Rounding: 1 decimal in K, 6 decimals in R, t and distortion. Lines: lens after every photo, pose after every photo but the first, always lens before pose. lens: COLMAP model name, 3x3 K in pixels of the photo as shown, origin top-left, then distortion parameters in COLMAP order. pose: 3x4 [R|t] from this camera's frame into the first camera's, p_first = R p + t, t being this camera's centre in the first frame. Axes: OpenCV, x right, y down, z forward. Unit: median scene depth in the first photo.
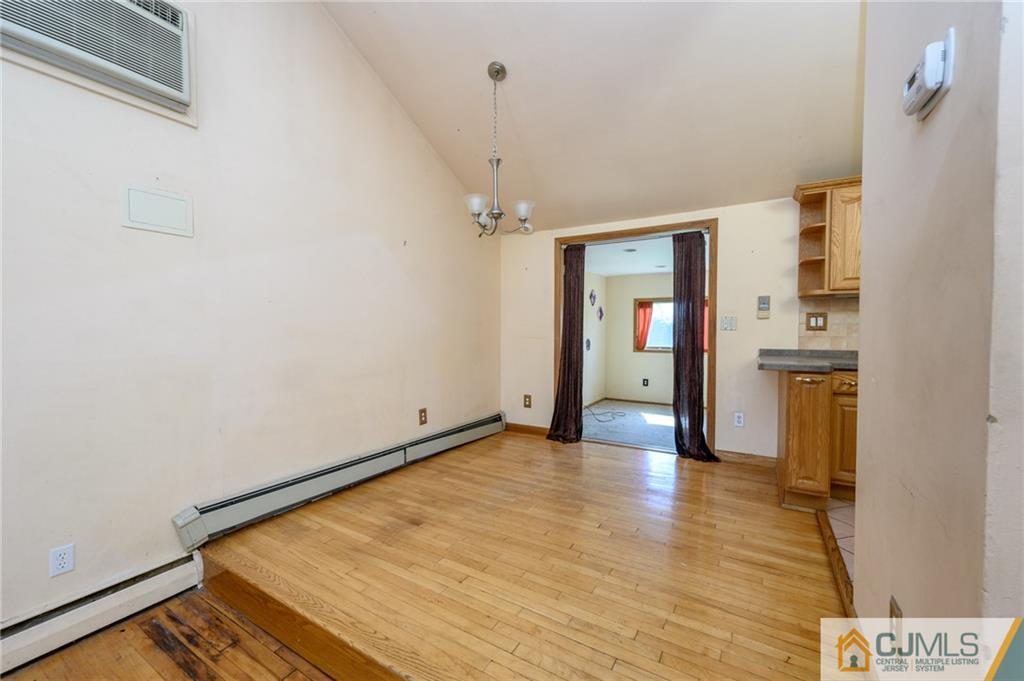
lens RADIAL K [[415.6, 0, 513.4], [0, 415.6, 341.7], [0, 0, 1]] dist [0.003316, 0.000196]
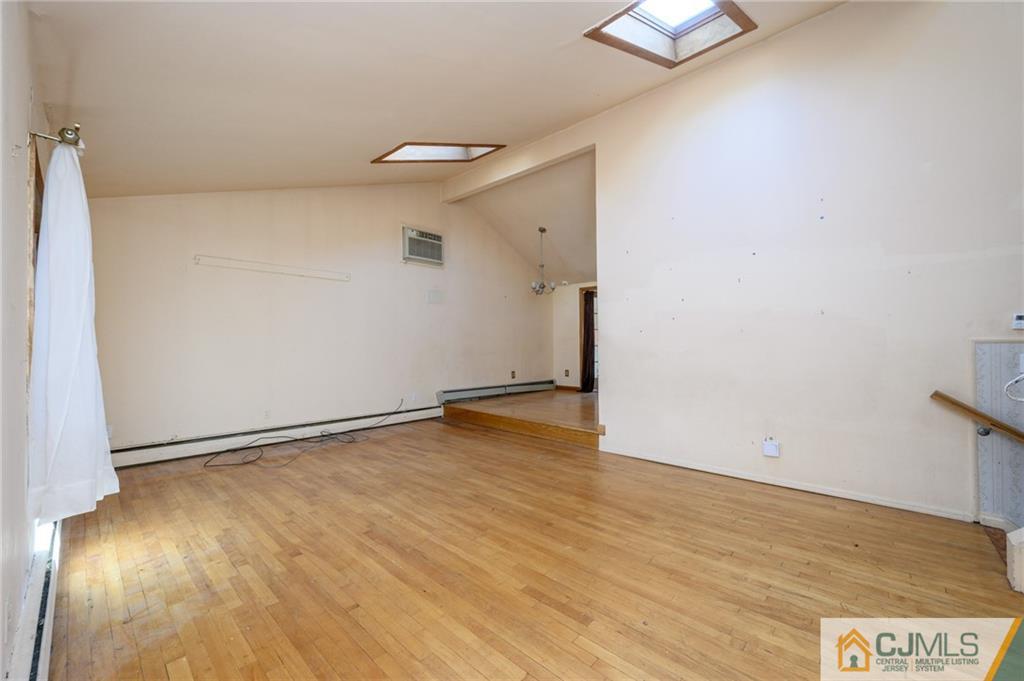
lens RADIAL K [[403.3, 0, 509.5], [0, 403.3, 337.7], [0, 0, 1]] dist [0.000046, 0.000273]
pose [[0.975806, -0.010661, -0.218377, 0.251769], [0.000178, 0.998849, -0.047966, 0.097376], [0.218637, 0.046766, 0.974685, -1.191916]]
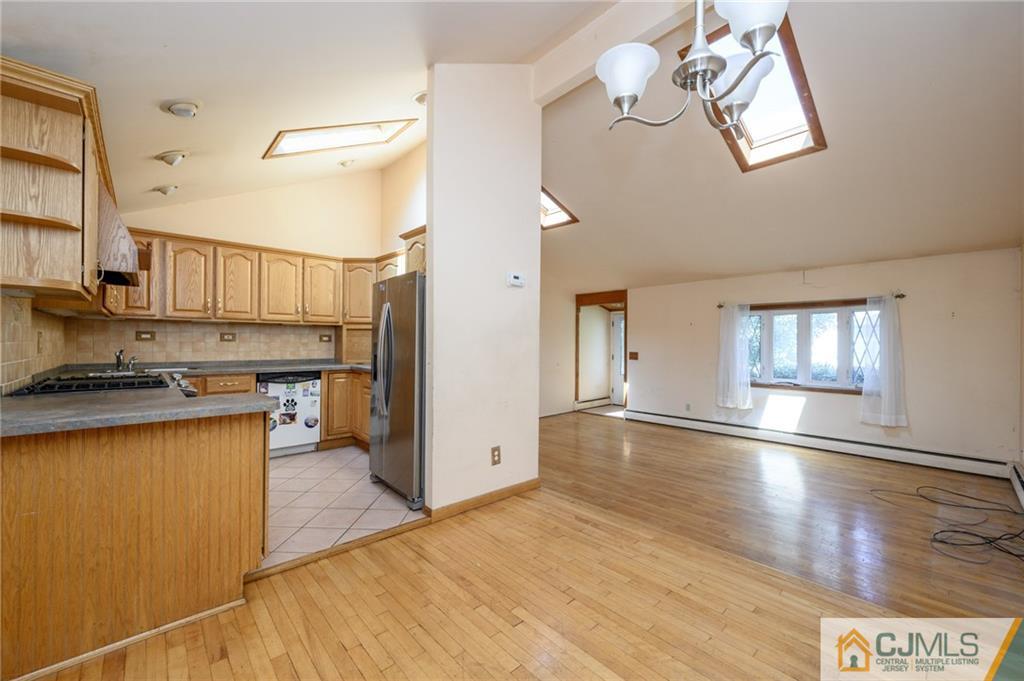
lens RADIAL K [[401.9, 0, 510.3], [0, 401.9, 339.8], [0, 0, 1]] dist [-0.000303, -0.000328]
pose [[-0.956509, -0.006396, 0.291632, 0.012425], [-0.000181, 0.999772, 0.021332, -0.054219], [-0.291702, 0.020351, -0.956293, 1.234879]]
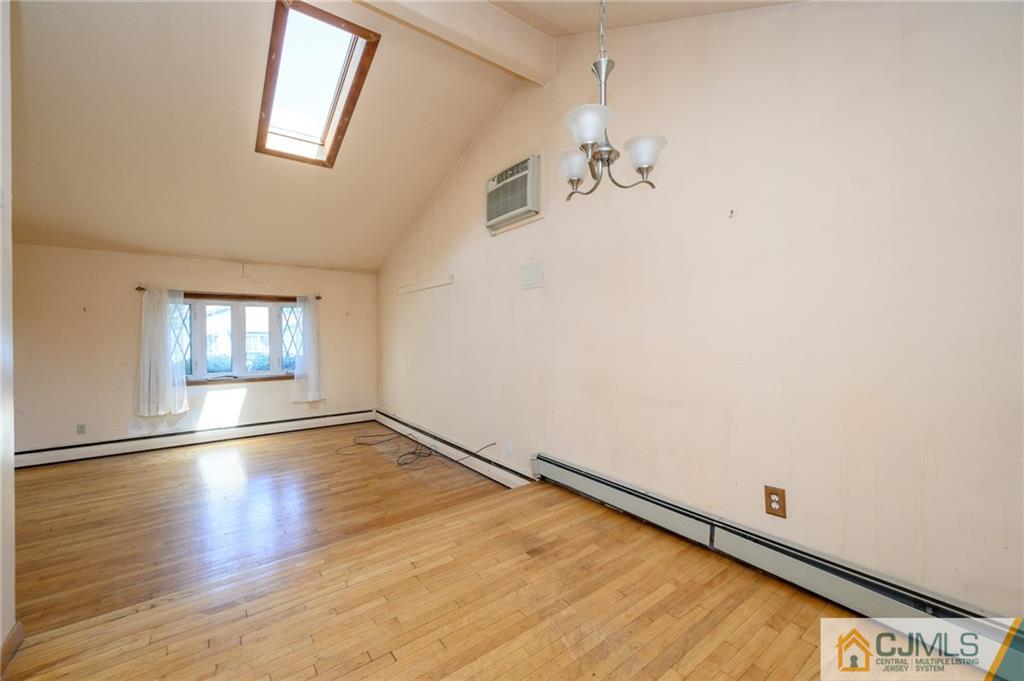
lens RADIAL K [[401.9, 0, 510.3], [0, 401.9, 339.8], [0, 0, 1]] dist [-0.000303, -0.000328]
pose [[-0.379068, 0.010734, -0.925307, 0.467303], [-0.023207, 0.999508, 0.021101, -0.047727], [0.925078, 0.029472, -0.378632, 0.960407]]
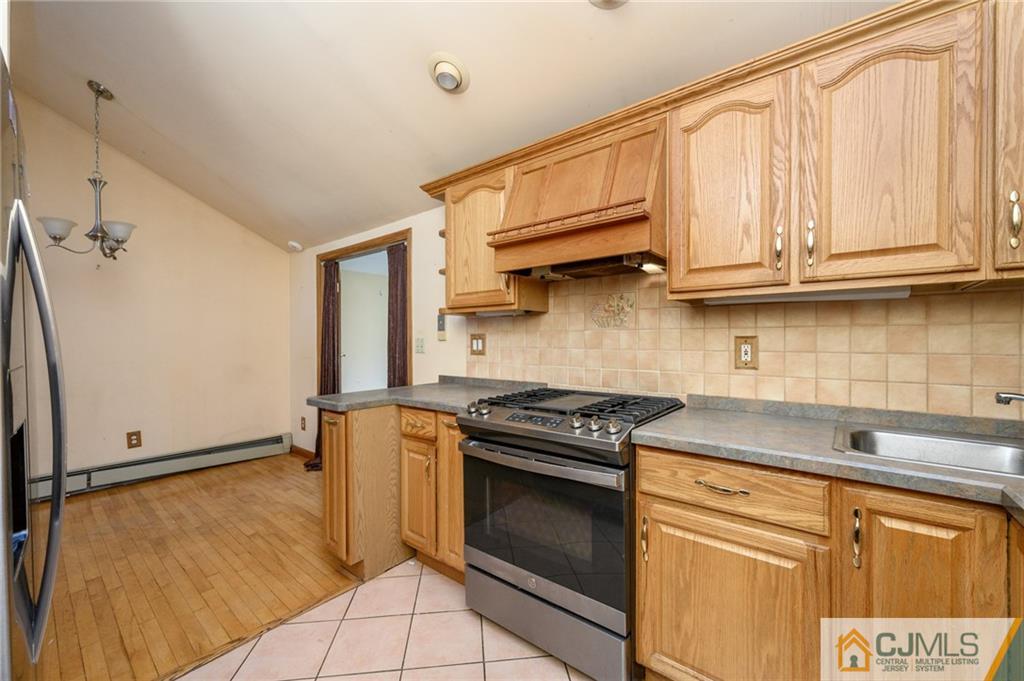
lens RADIAL K [[405.2, 0, 511.4], [0, 405.2, 342.2], [0, 0, 1]] dist [-0.000194, -0.000010]
pose [[0.988466, -0.003708, -0.151400, 0.910051], [0.000325, 0.999750, -0.022360, -0.034179], [0.151445, 0.022053, 0.988220, 0.193210]]
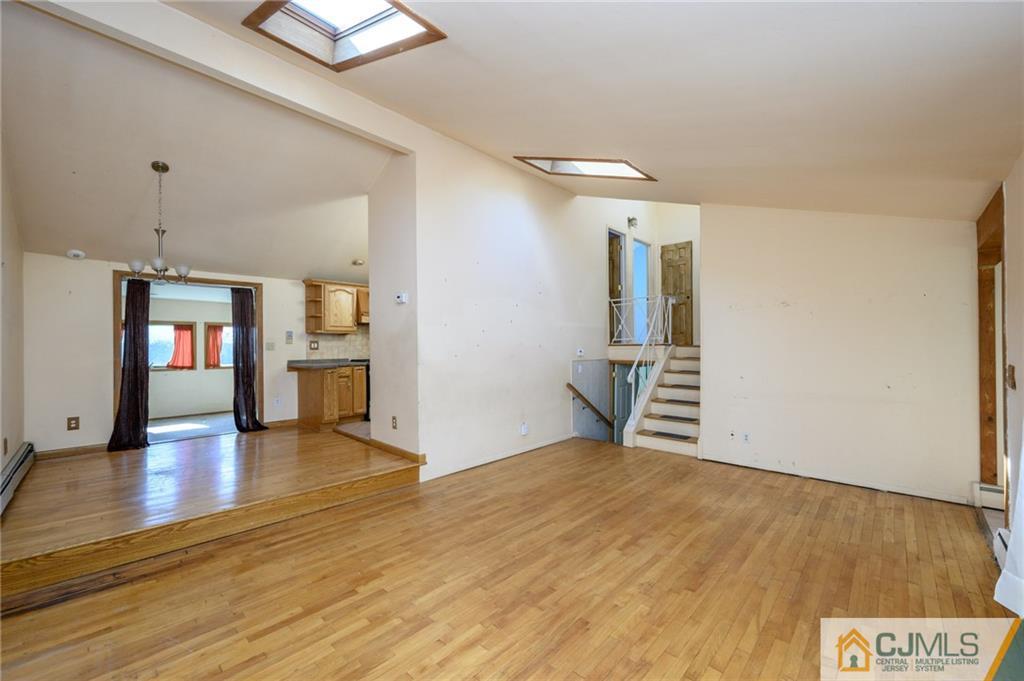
lens RADIAL K [[405.2, 0, 511.4], [0, 405.2, 342.2], [0, 0, 1]] dist [-0.000194, -0.000010]
pose [[0.234186, 0.003201, 0.972187, -0.935071], [0.035285, 0.999308, -0.011790, -0.006302], [-0.971551, 0.037065, 0.233911, -0.375189]]
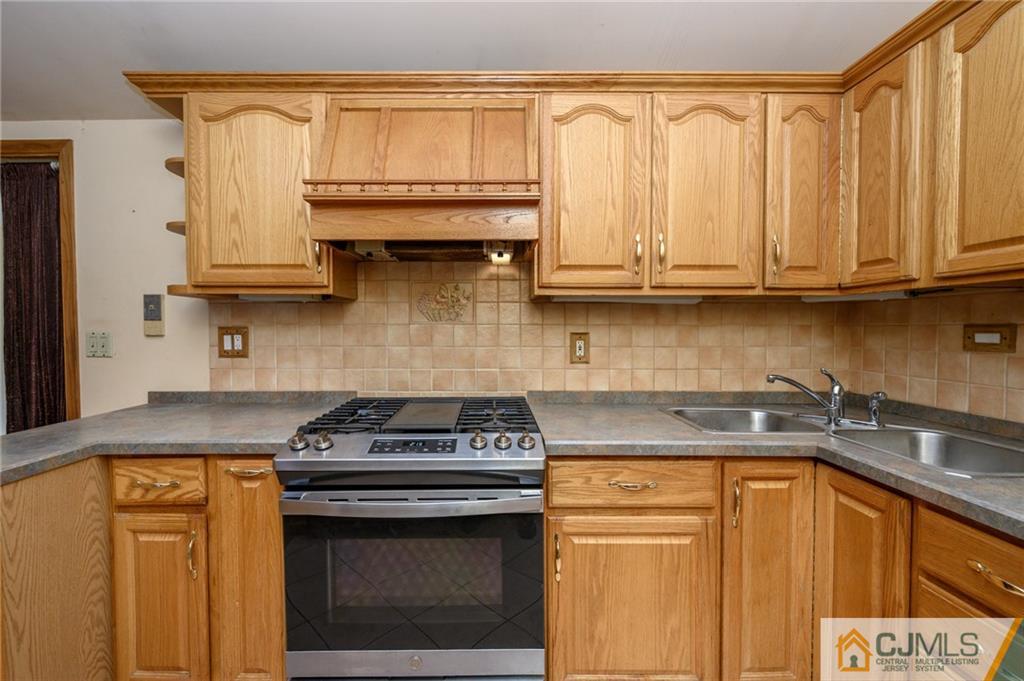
lens RADIAL K [[415.1, 0, 493.7], [0, 415.1, 339.8], [0, 0, 1]] dist [-0.000151, -0.000055]
pose [[0.863416, -0.014772, 0.504277, 0.741097], [0.015591, 0.999875, 0.002595, -0.046978], [-0.504252, 0.005621, 0.863538, 0.320494]]
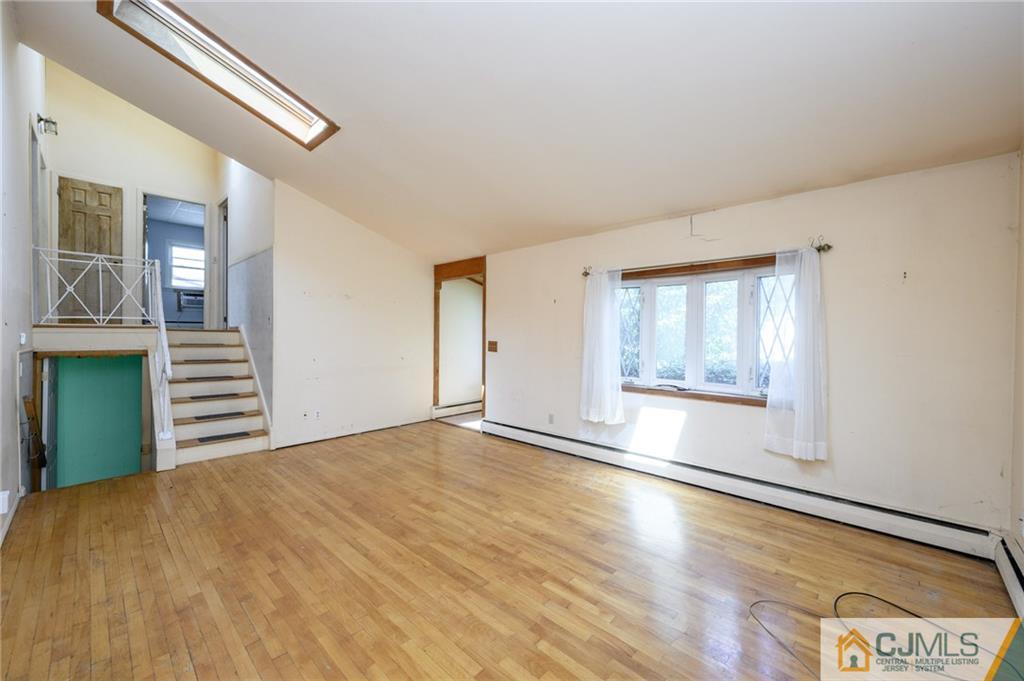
lens RADIAL K [[403.3, 0, 509.5], [0, 403.3, 337.7], [0, 0, 1]] dist [0.000046, 0.000273]
pose [[-0.972372, -0.011213, 0.233167, -0.439972], [-0.002670, 0.999315, 0.036923, -0.013816], [-0.233422, 0.035281, -0.971735, 0.478181]]
